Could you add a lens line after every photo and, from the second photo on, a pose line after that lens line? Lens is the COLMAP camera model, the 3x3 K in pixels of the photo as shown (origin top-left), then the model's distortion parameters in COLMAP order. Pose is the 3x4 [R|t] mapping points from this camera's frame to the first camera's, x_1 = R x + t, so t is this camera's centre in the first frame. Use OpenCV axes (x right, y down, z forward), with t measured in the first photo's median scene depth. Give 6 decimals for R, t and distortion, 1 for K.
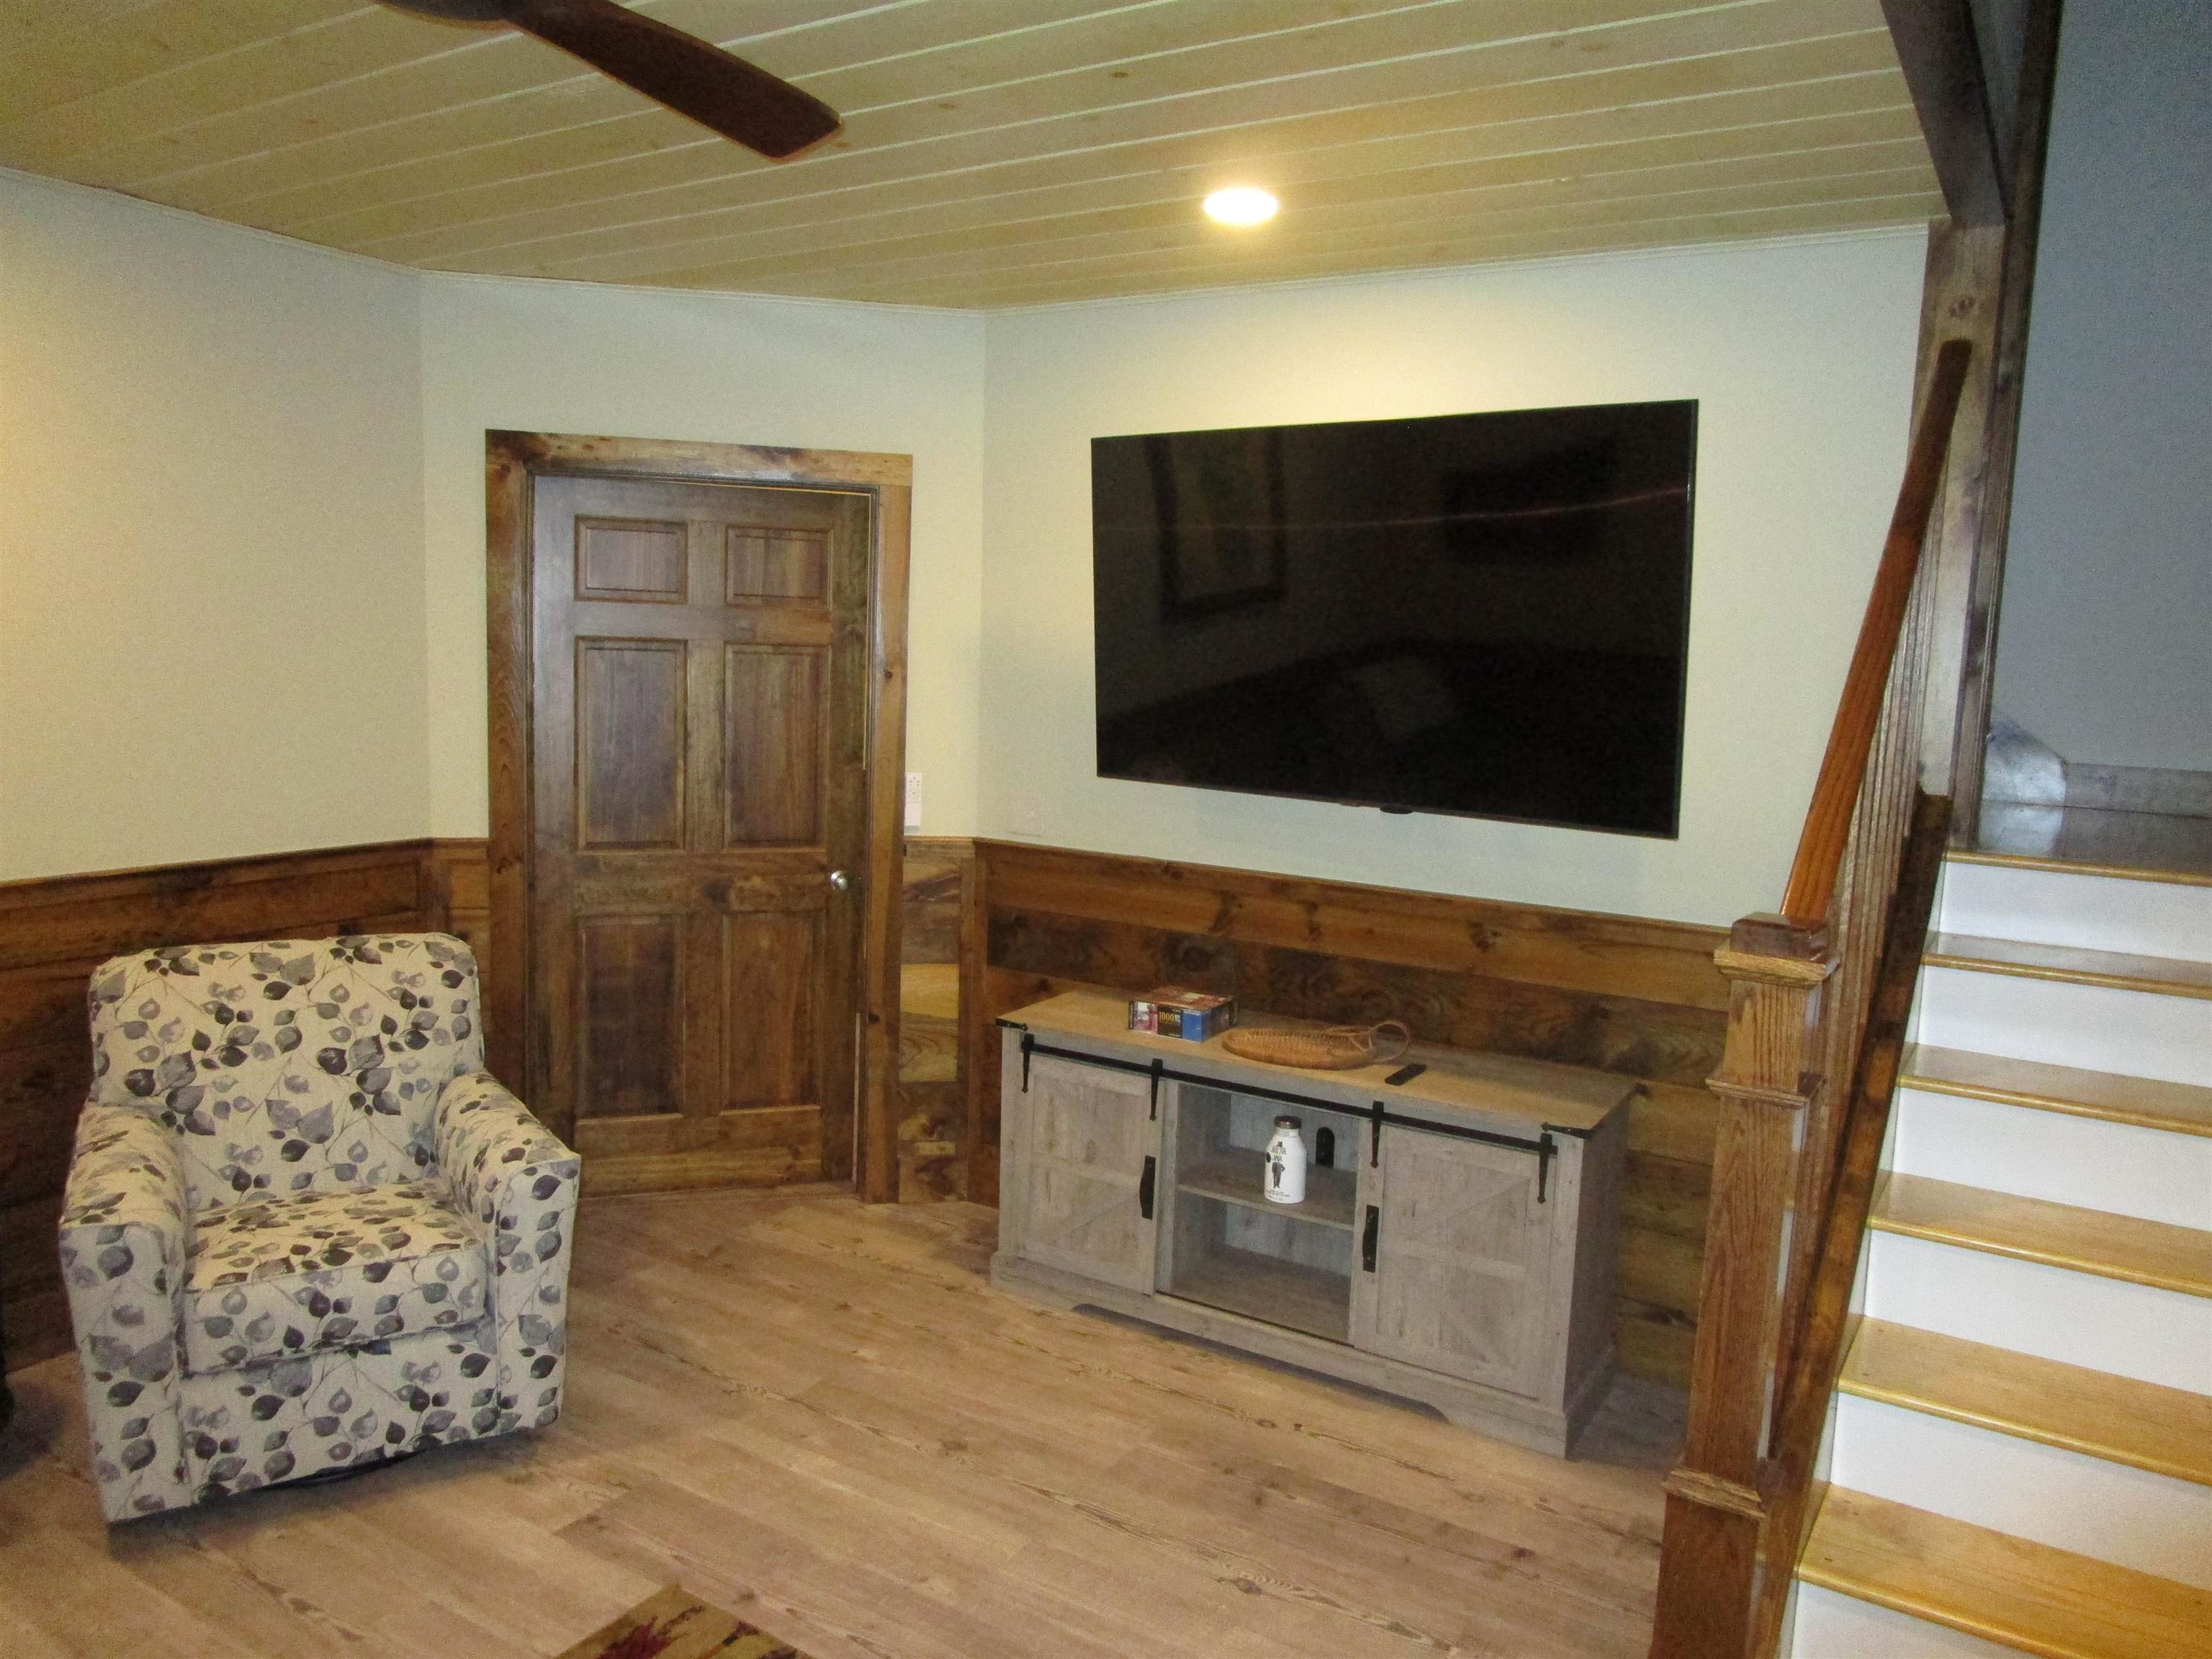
lens RADIAL K [[1593.3, 0, 1106.0], [0, 1593.3, 829.5], [0, 0, 1]] dist [-0.022072, 0.007449]
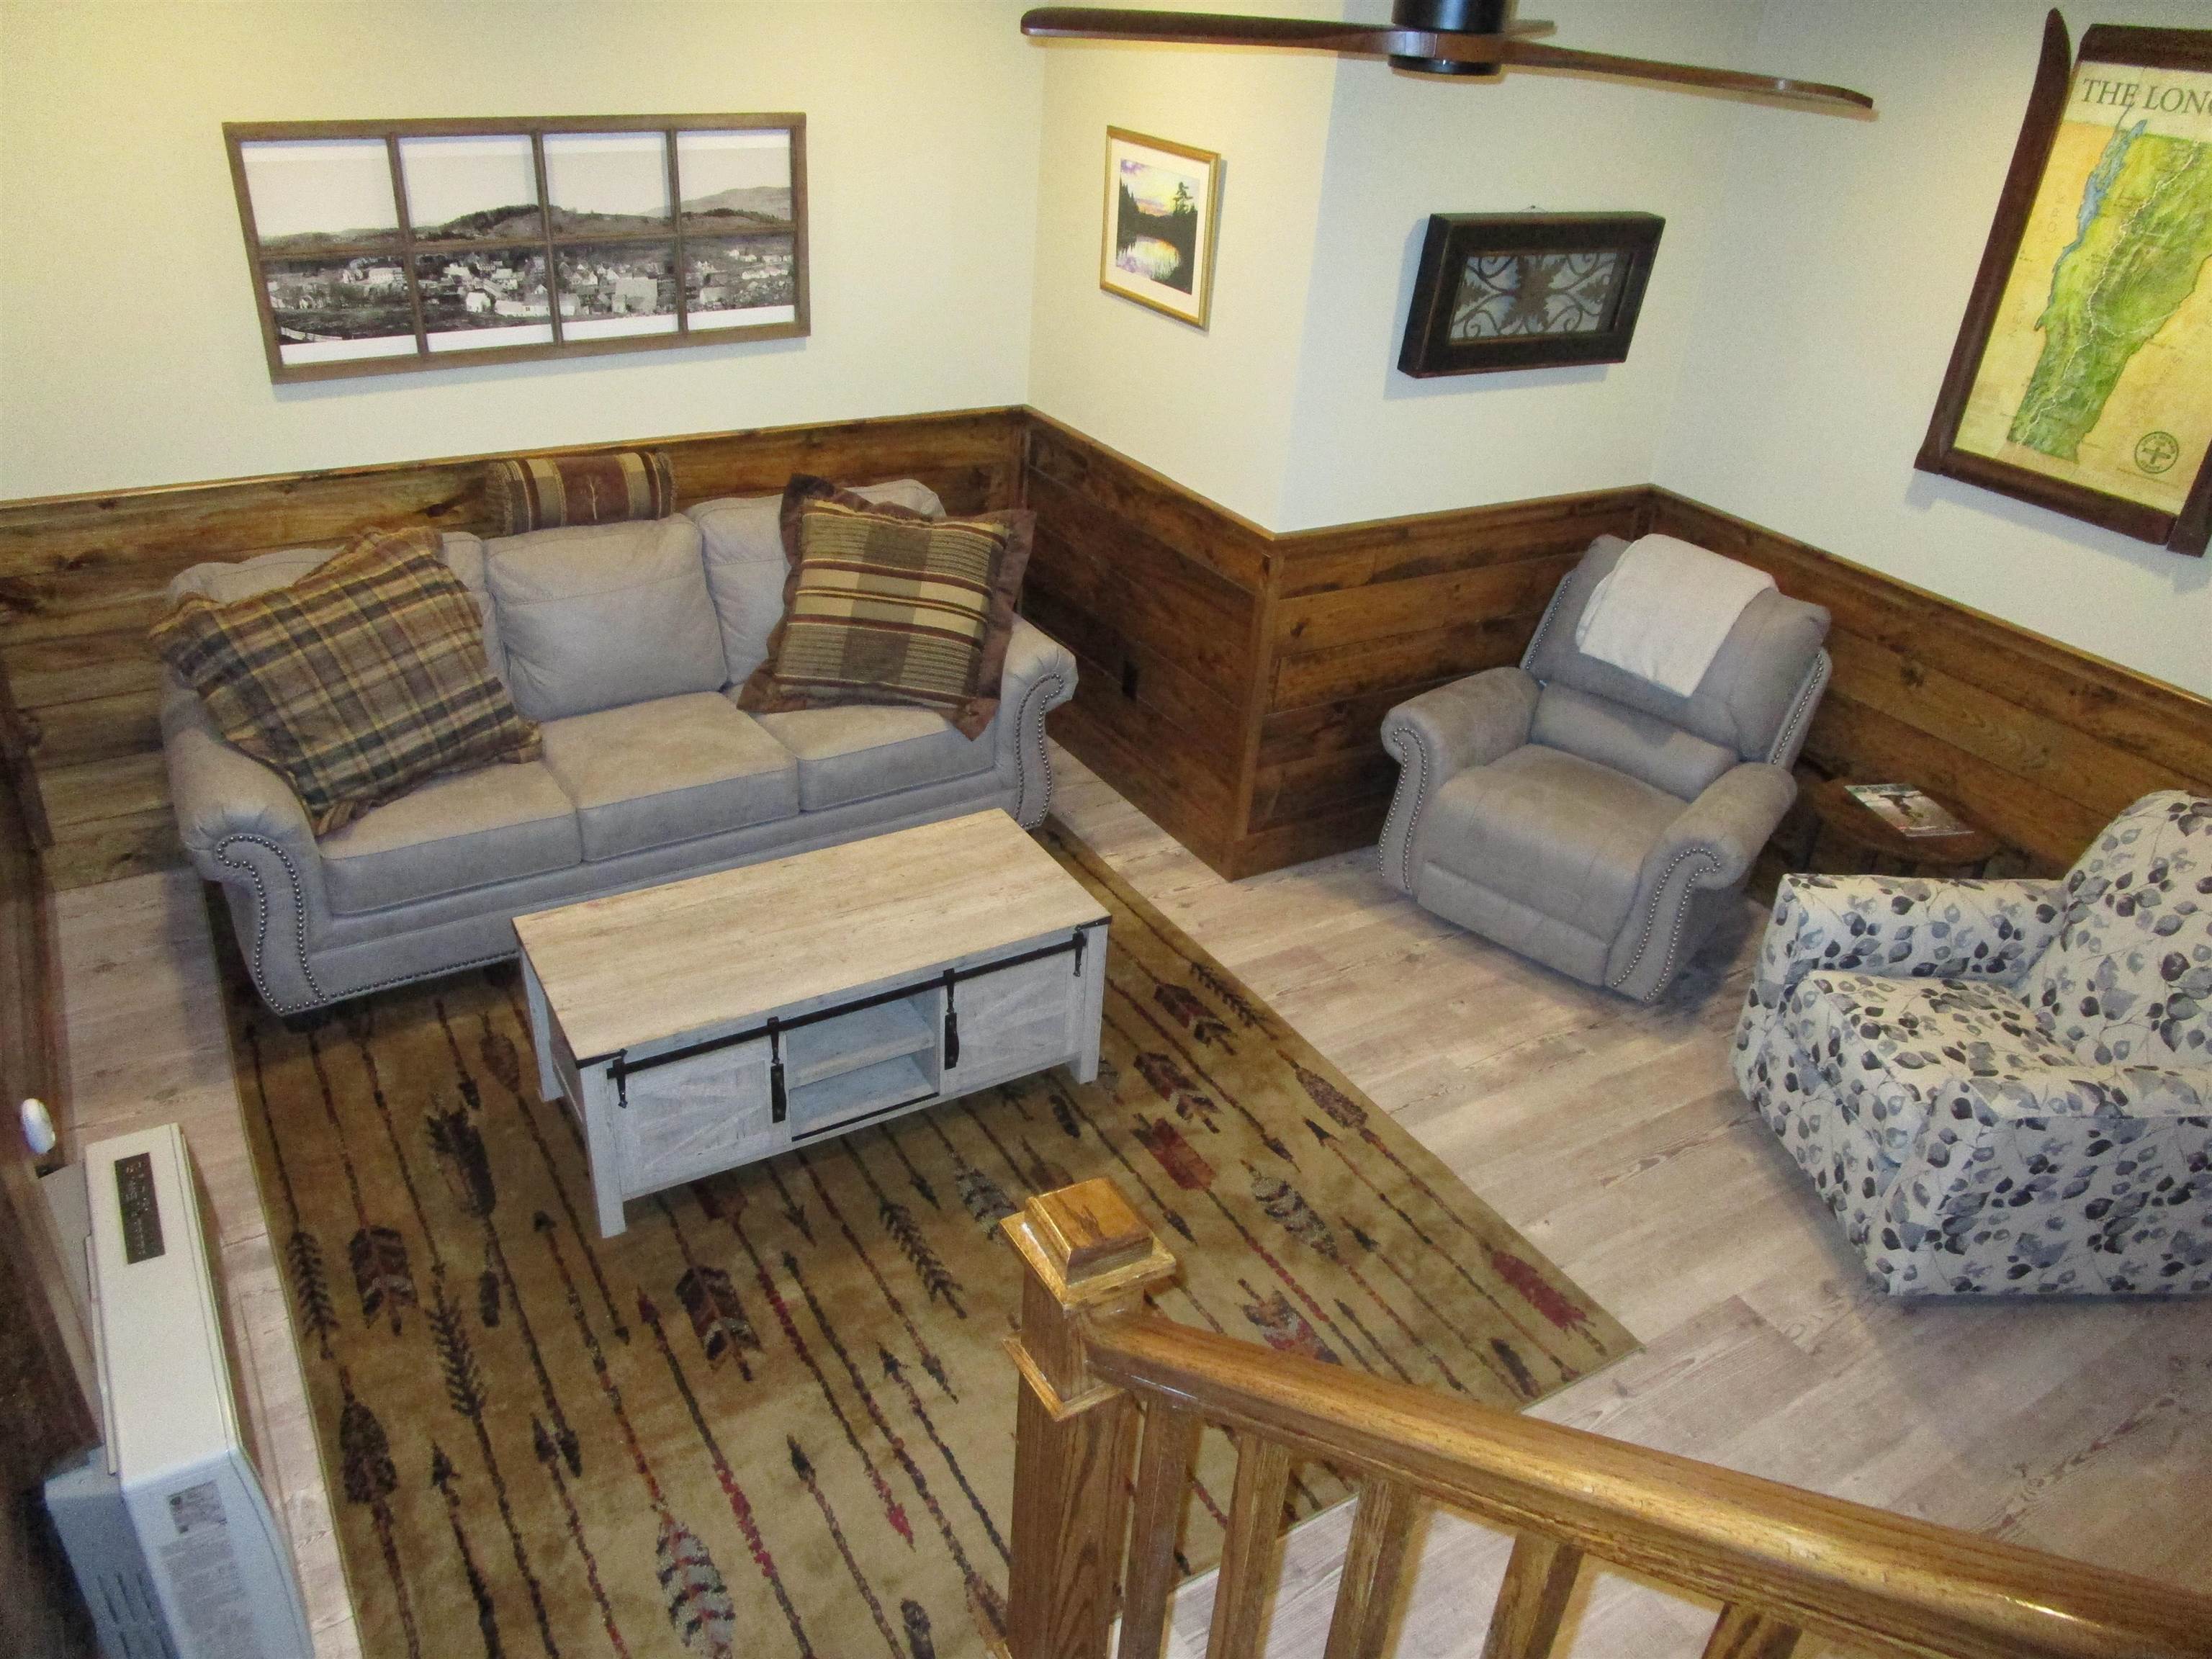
lens RADIAL K [[1614.2, 0, 1112.1], [0, 1614.2, 855.8], [0, 0, 1]] dist [-0.000264, 0.007931]
pose [[-0.434546, 0.397861, -0.808008, 0.638311], [-0.204191, 0.830258, 0.518631, -0.326113], [0.877198, 0.390357, -0.279545, 0.742000]]
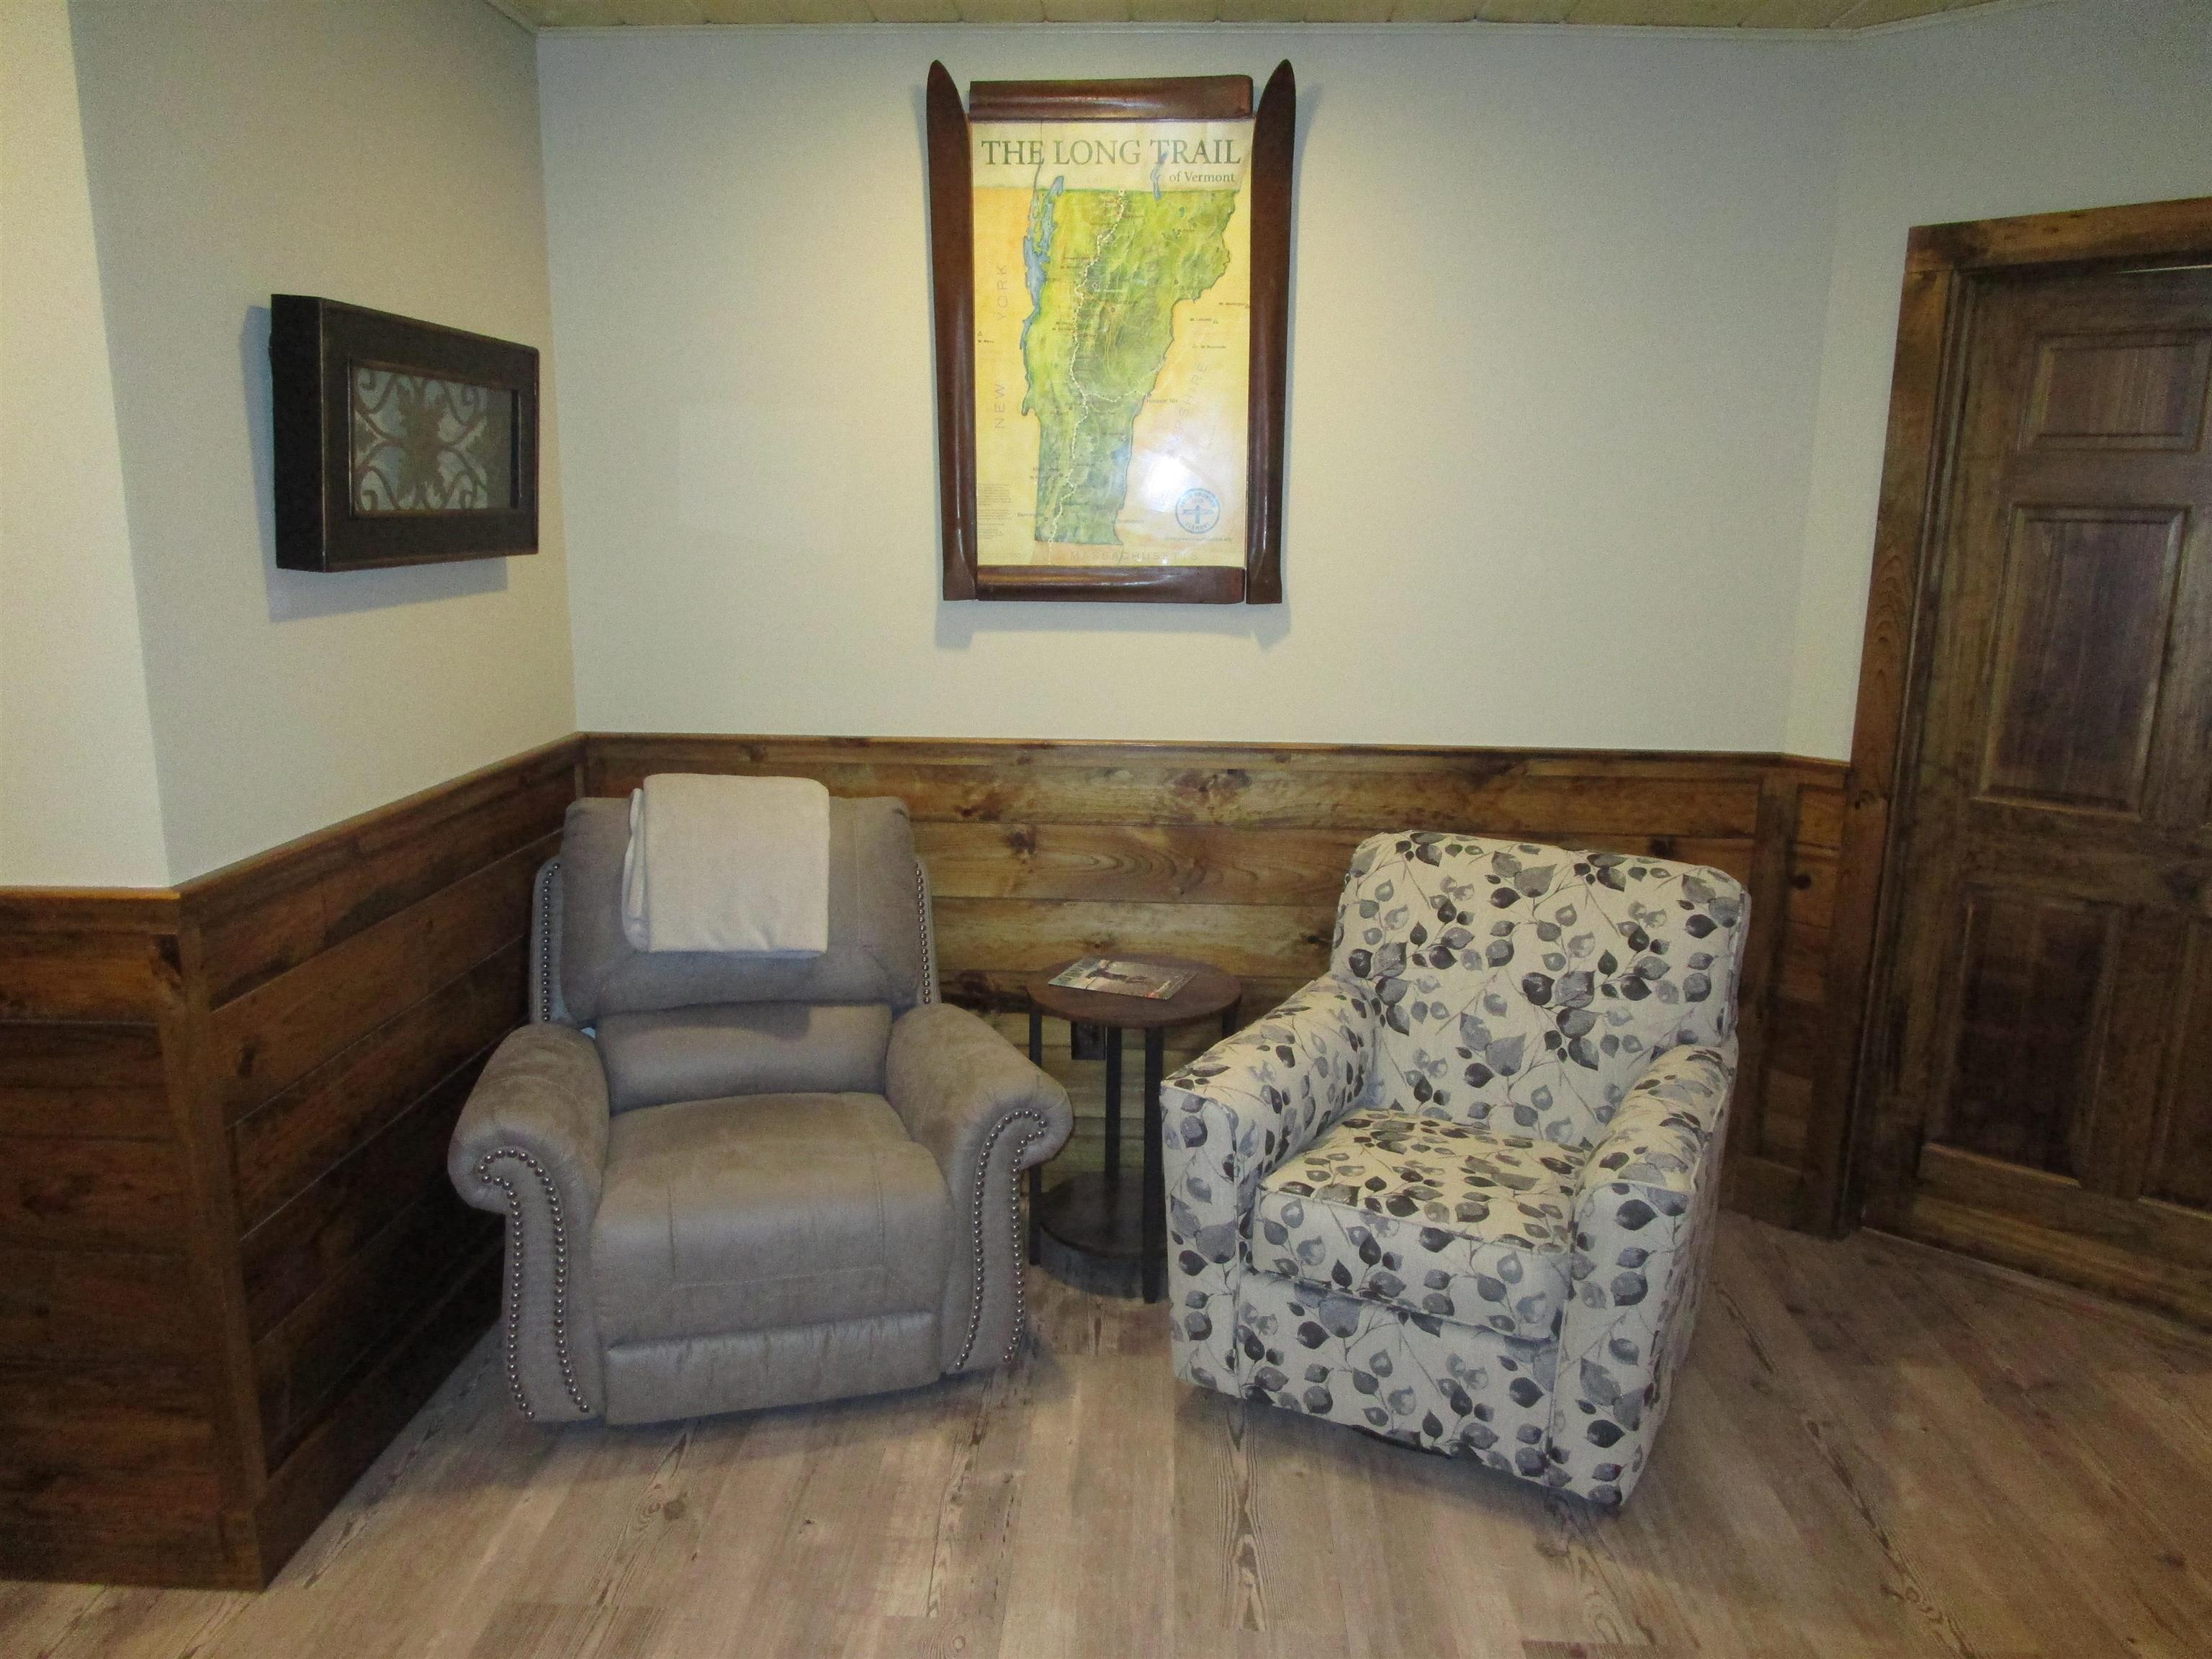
lens RADIAL K [[1593.3, 0, 1106.0], [0, 1593.3, 829.5], [0, 0, 1]] dist [-0.022072, 0.007449]
pose [[0.492010, 0.154818, -0.856713, 0.147289], [-0.103616, 0.987480, 0.118942, -0.022804], [0.864402, 0.030249, 0.501891, 0.384434]]
